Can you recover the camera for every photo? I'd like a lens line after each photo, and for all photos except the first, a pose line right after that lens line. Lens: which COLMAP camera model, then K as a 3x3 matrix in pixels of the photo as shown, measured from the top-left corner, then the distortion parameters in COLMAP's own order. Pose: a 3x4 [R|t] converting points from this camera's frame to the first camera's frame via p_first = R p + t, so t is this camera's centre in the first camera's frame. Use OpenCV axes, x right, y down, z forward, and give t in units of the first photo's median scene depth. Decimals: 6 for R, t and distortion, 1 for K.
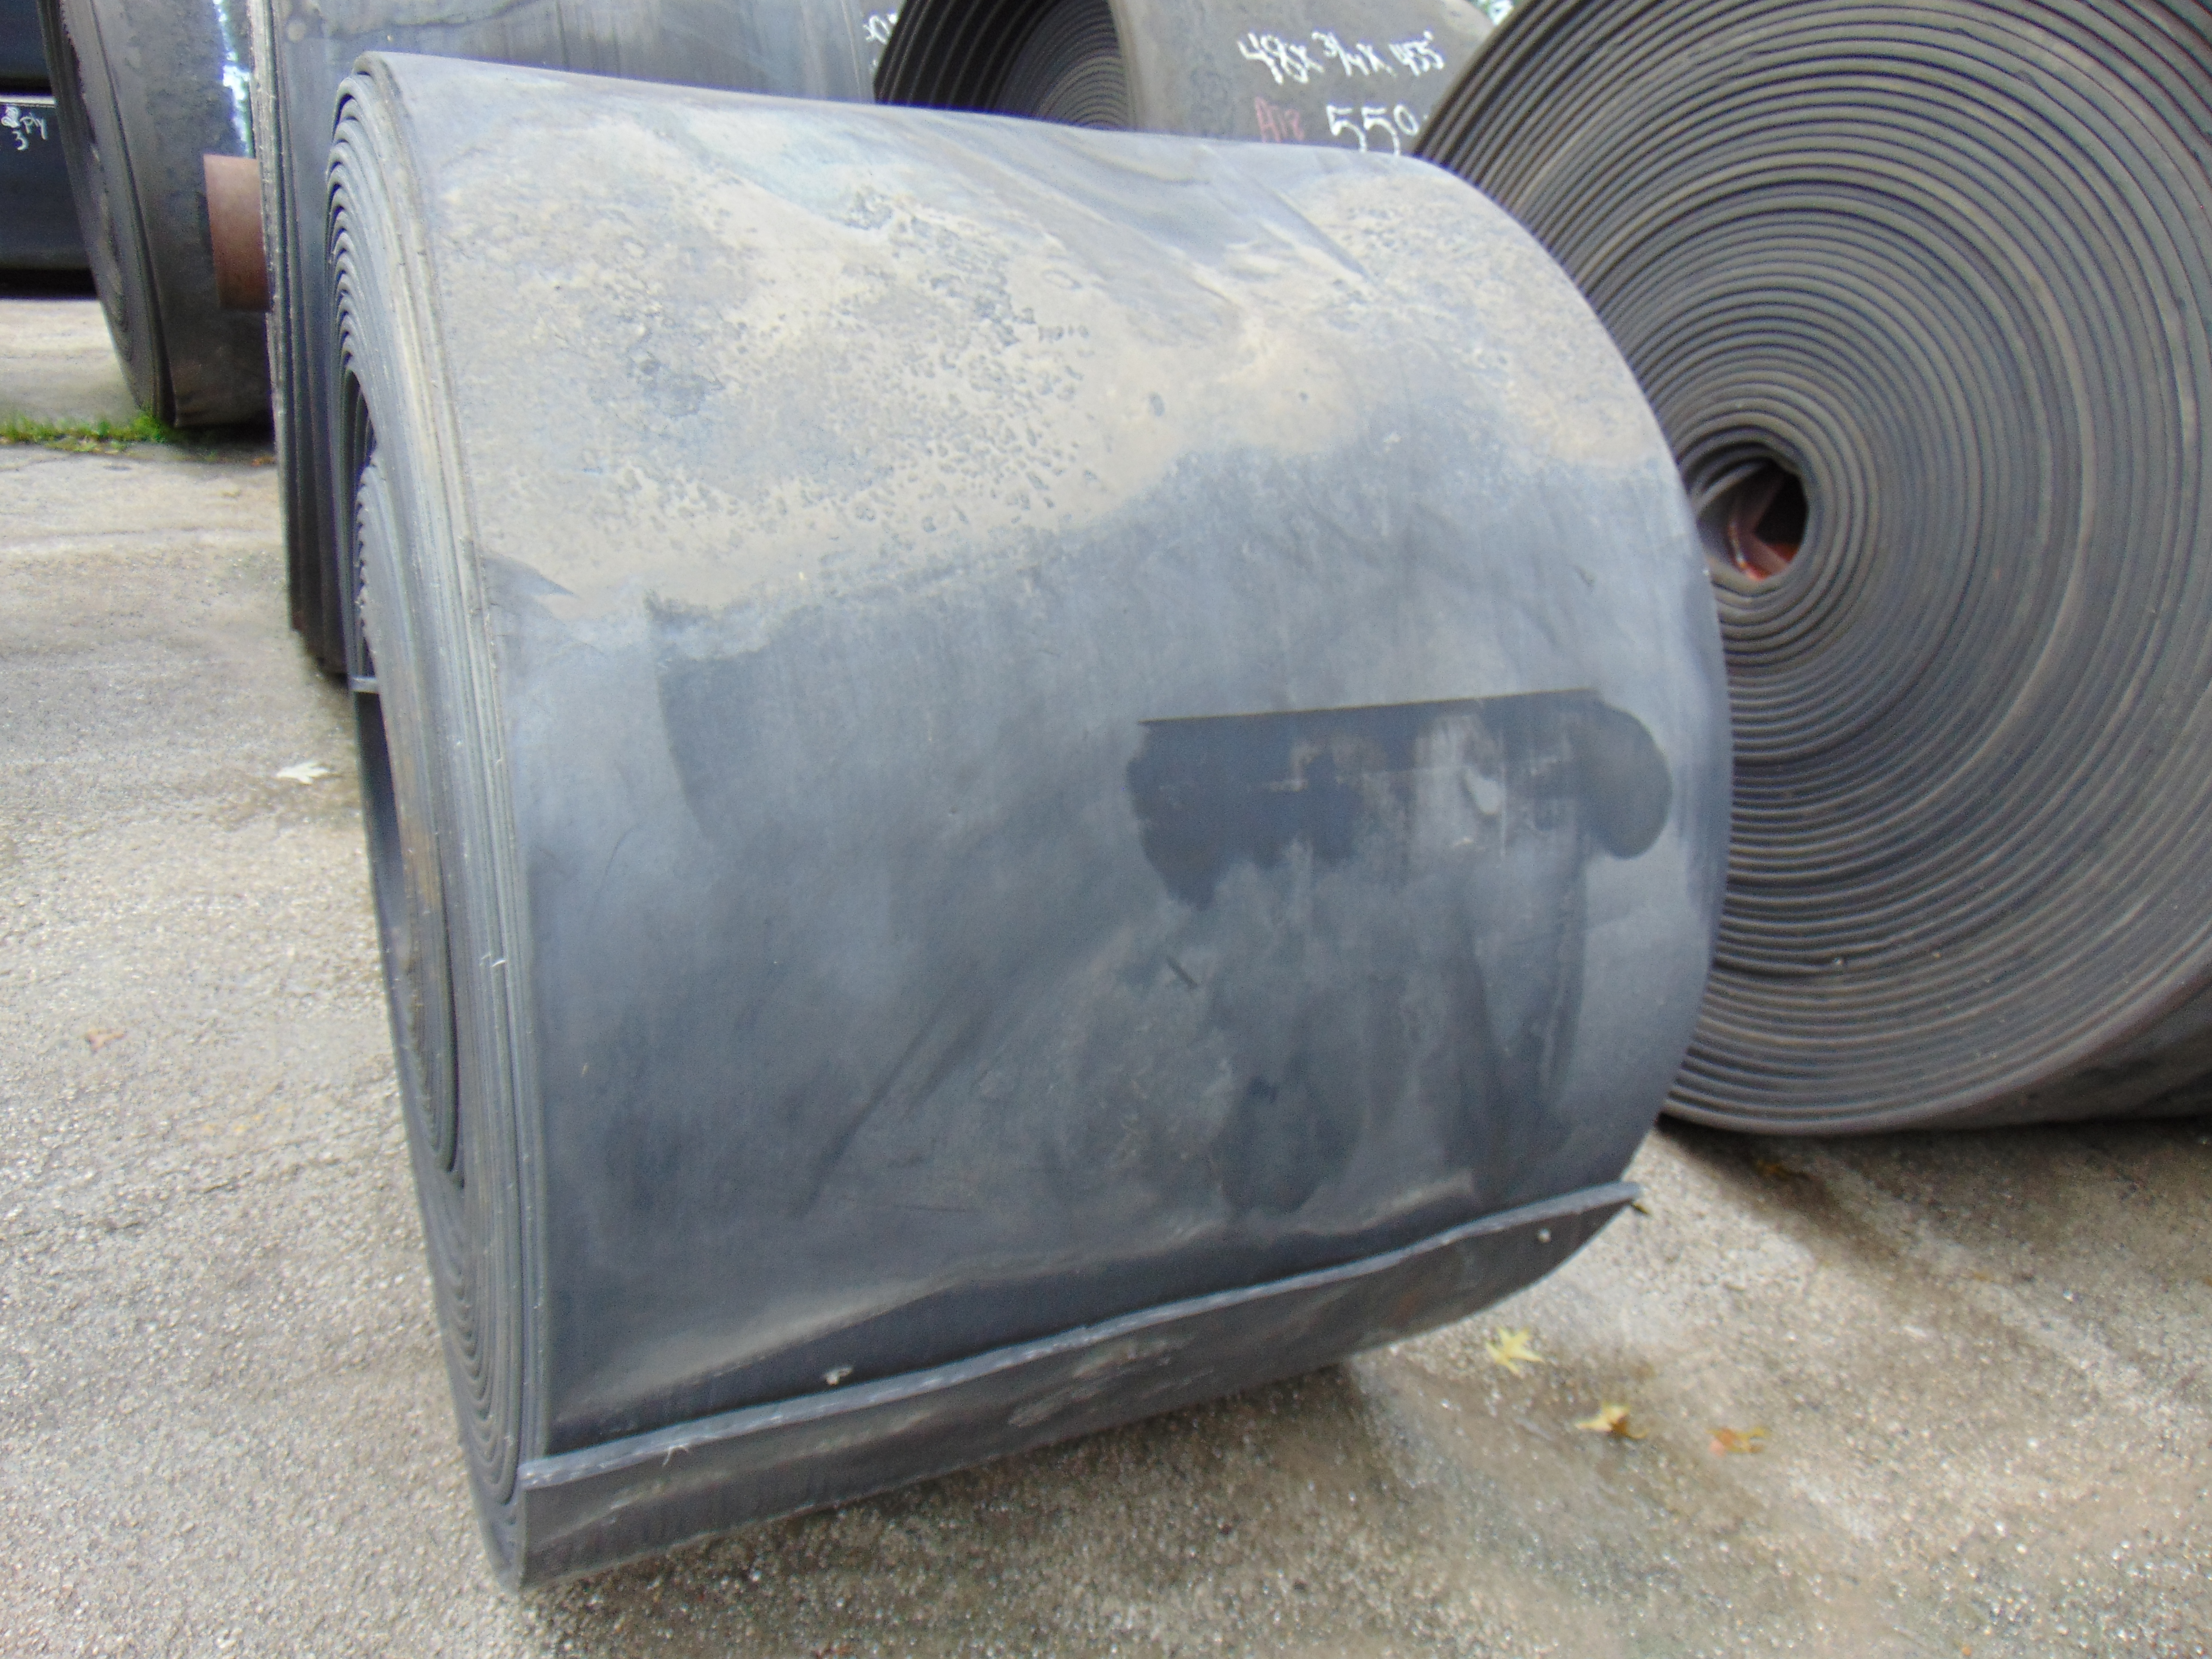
lens RADIAL K [[1679.2, 0, 1101.4], [0, 1679.2, 831.2], [0, 0, 1]] dist [-0.019116, 0.062953]
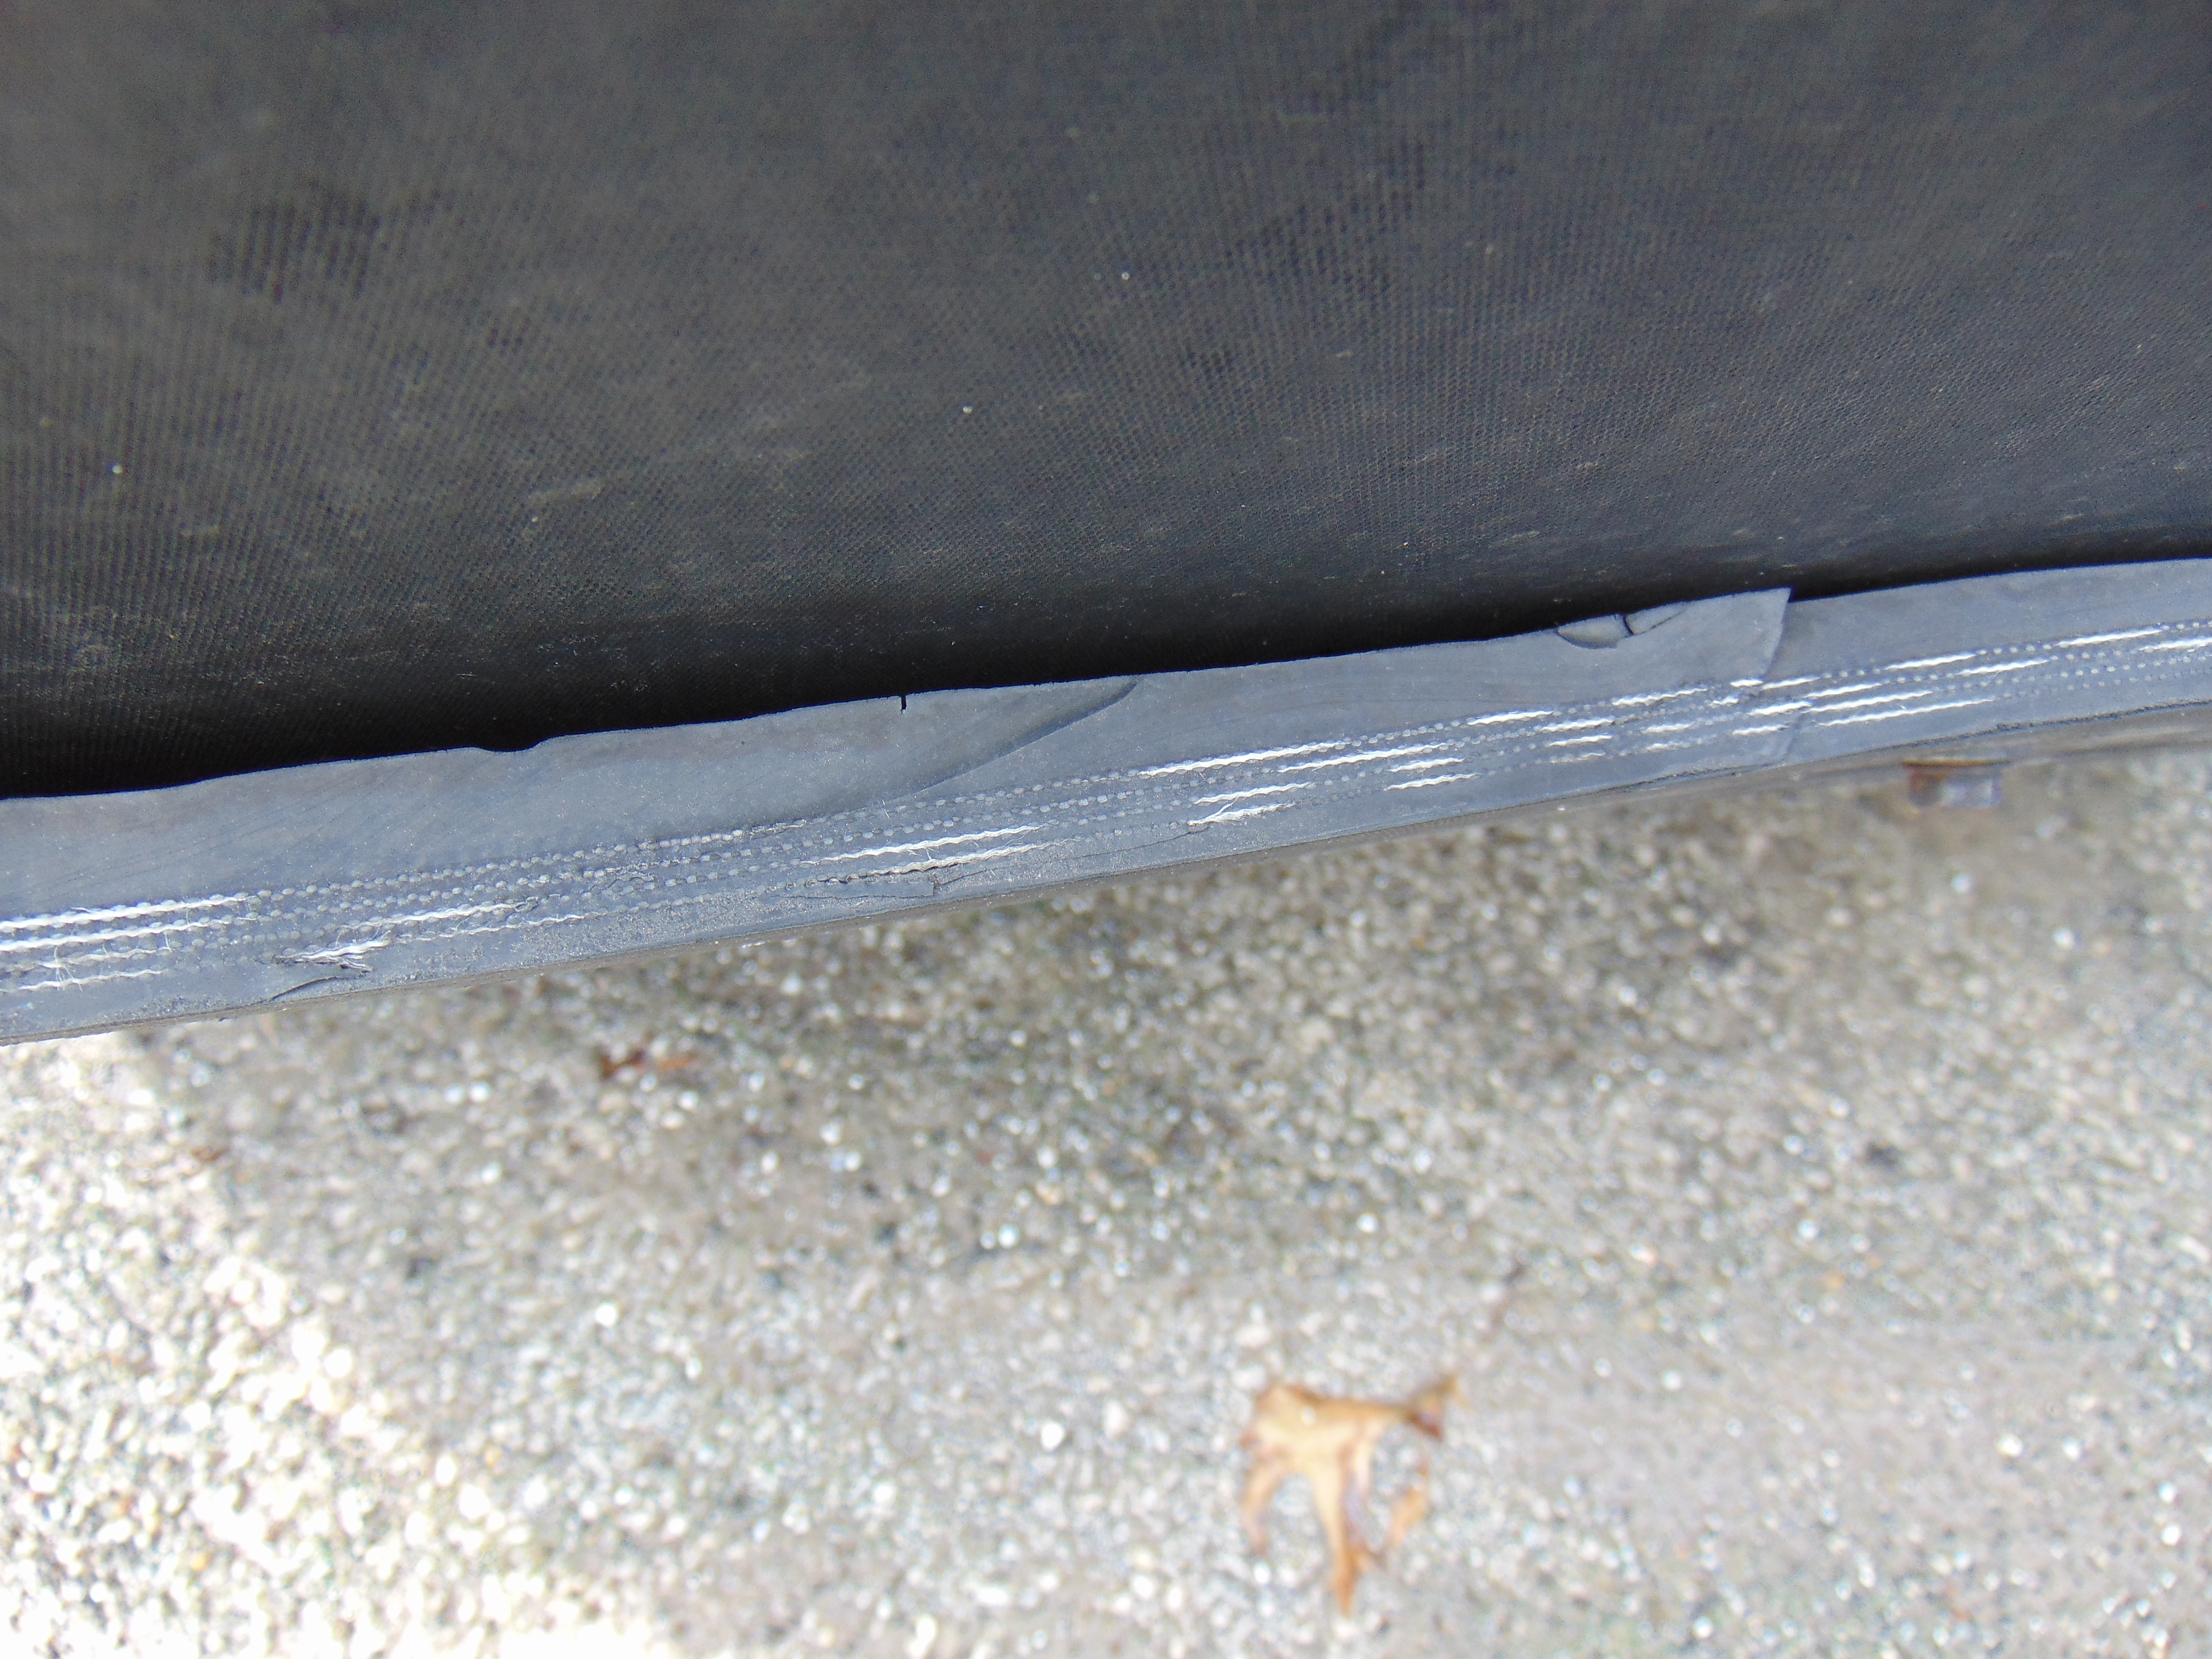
lens RADIAL K [[1679.2, 0, 1096.4], [0, 1679.2, 828.9], [0, 0, 1]] dist [-0.019116, 0.062953]
pose [[0.959932, 0.255065, -0.116073, -0.028616], [-0.139986, 0.795268, 0.589875, 0.192392], [0.242766, -0.549991, 0.799109, 0.696949]]
